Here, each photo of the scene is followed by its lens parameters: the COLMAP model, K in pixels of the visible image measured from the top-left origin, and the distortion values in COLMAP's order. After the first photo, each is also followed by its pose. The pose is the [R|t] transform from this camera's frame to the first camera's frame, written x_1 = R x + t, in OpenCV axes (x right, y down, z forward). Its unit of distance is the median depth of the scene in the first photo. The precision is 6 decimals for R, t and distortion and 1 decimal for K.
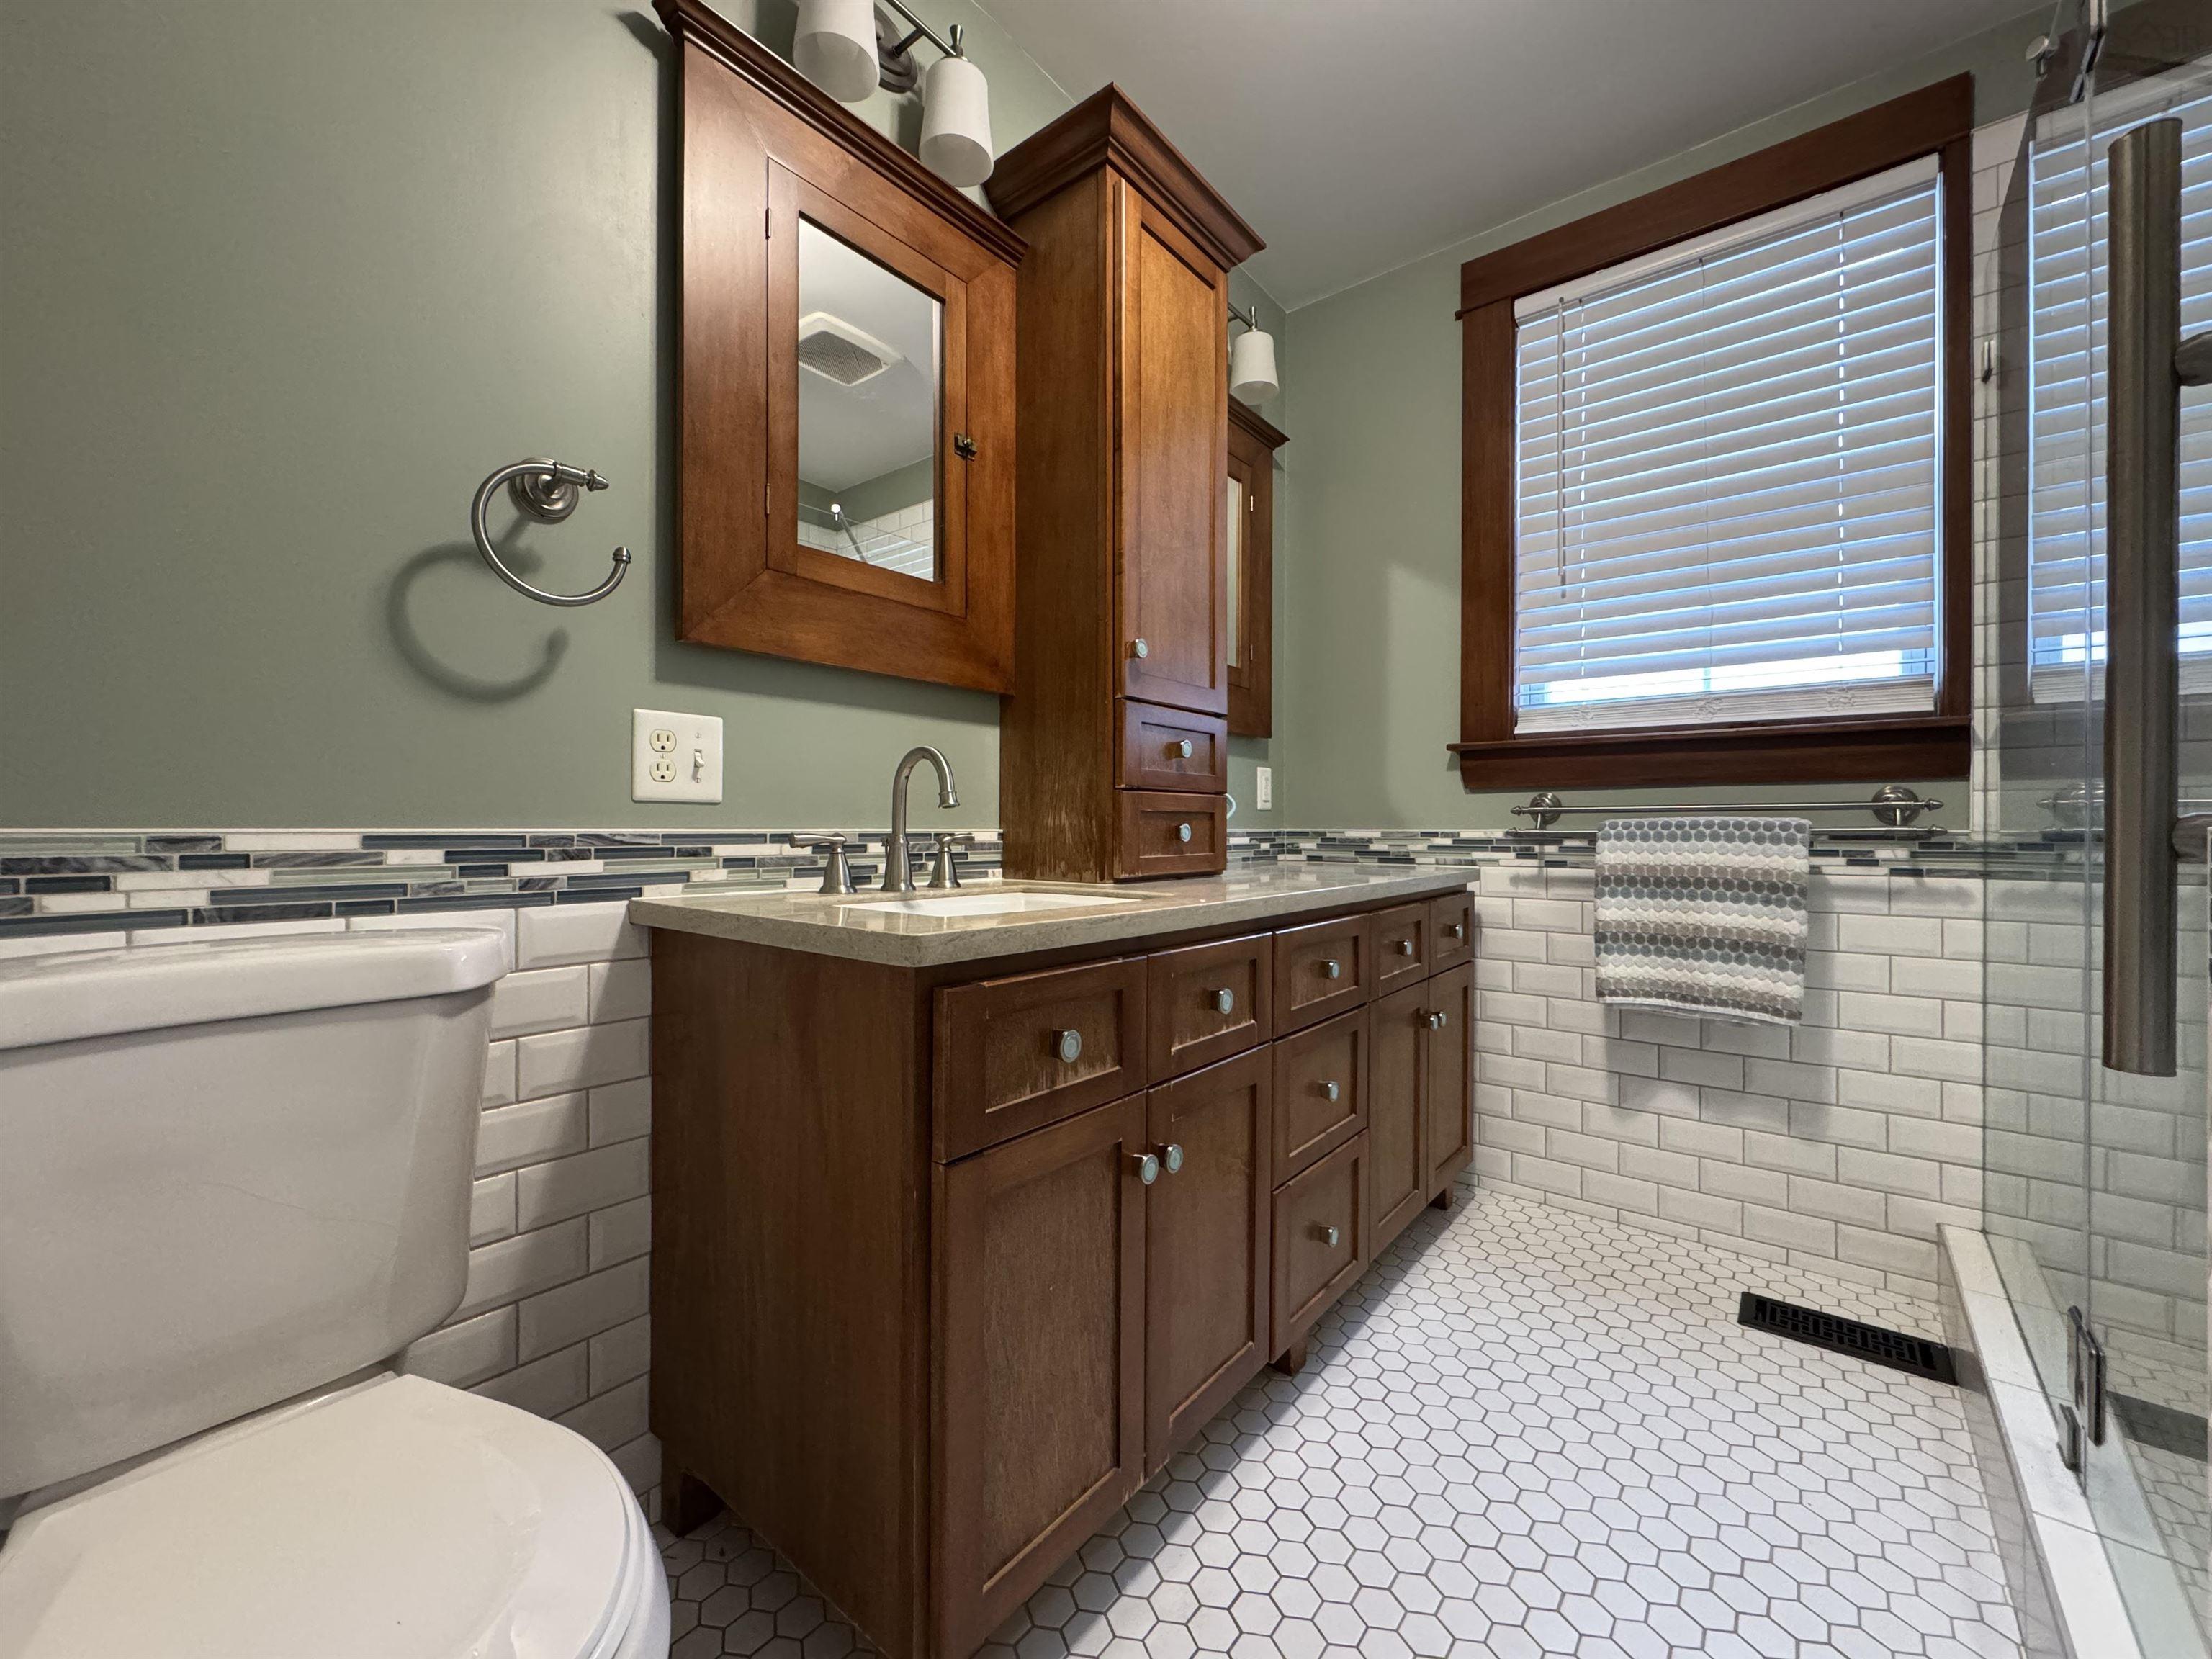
lens RADIAL K [[880.6, 0, 1101.5], [0, 880.6, 825.8], [0, 0, 1]] dist [-0.002075, -0.000443]
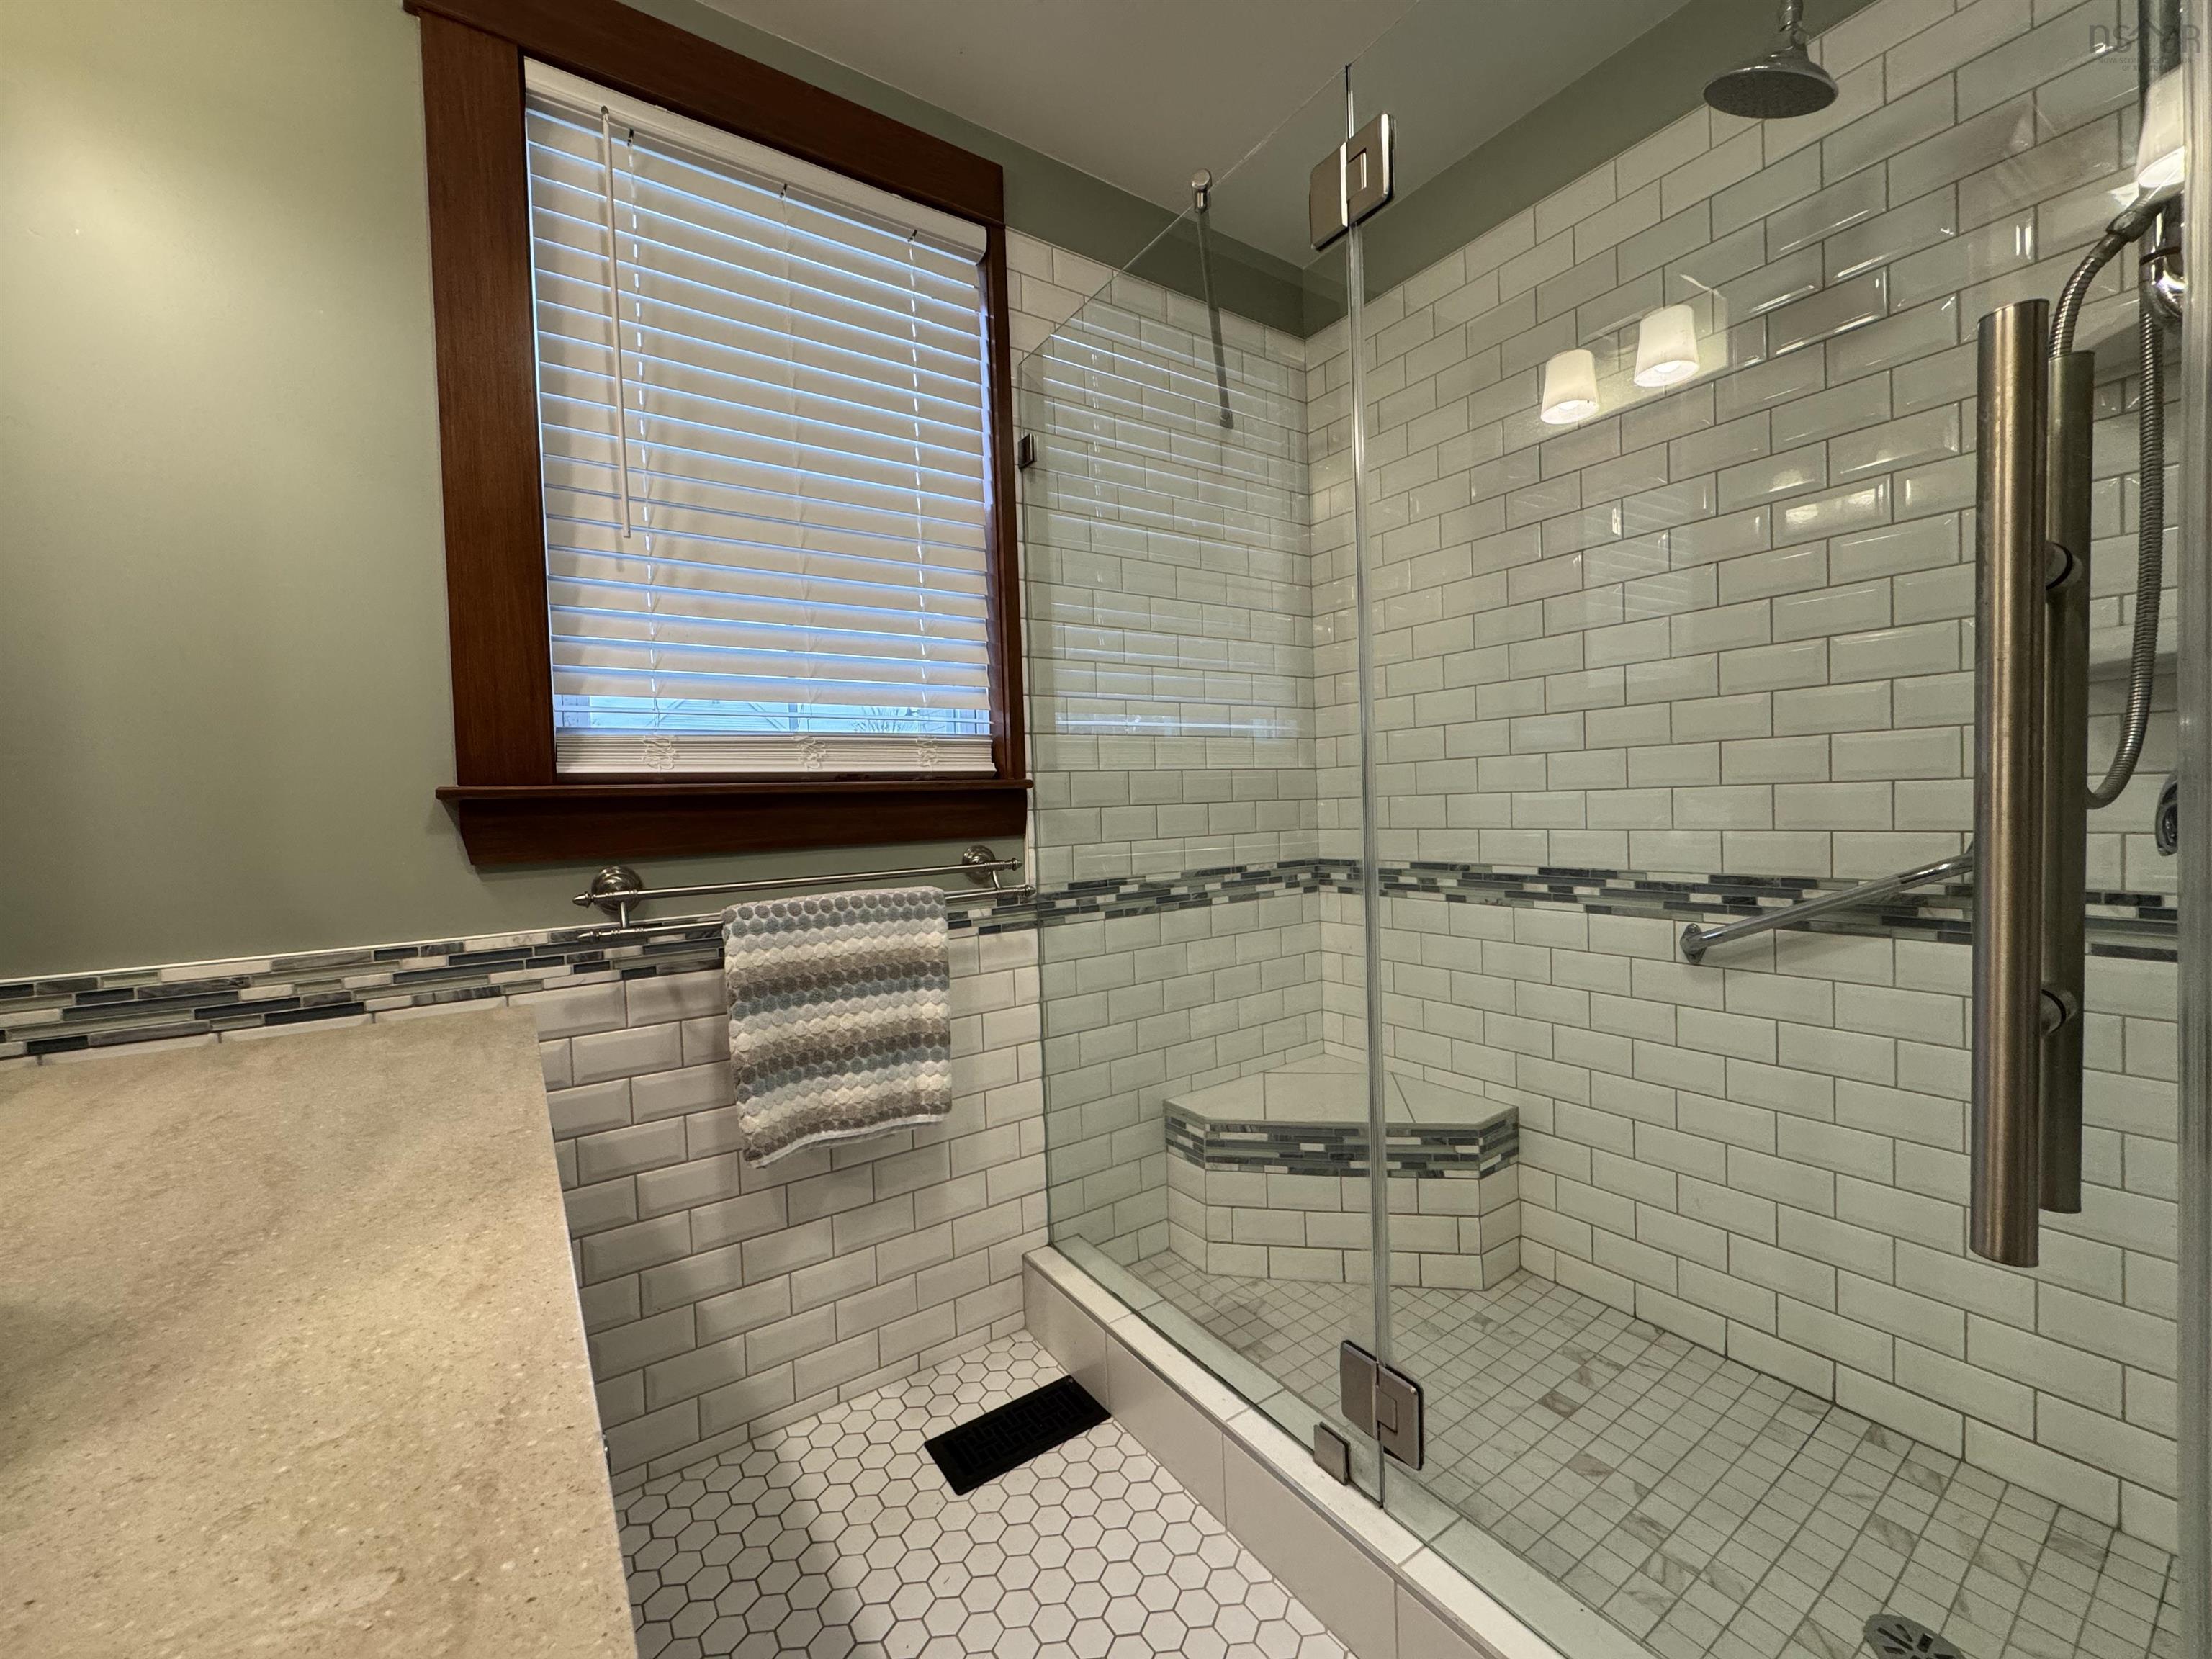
lens RADIAL K [[880.6, 0, 1101.6], [0, 880.6, 828.7], [0, 0, 1]] dist [-0.002075, -0.000443]
pose [[0.295797, -0.041552, 0.954347, -0.012741], [0.034358, 0.998870, 0.032841, -0.082111], [-0.954633, 0.023075, 0.296890, 0.504001]]
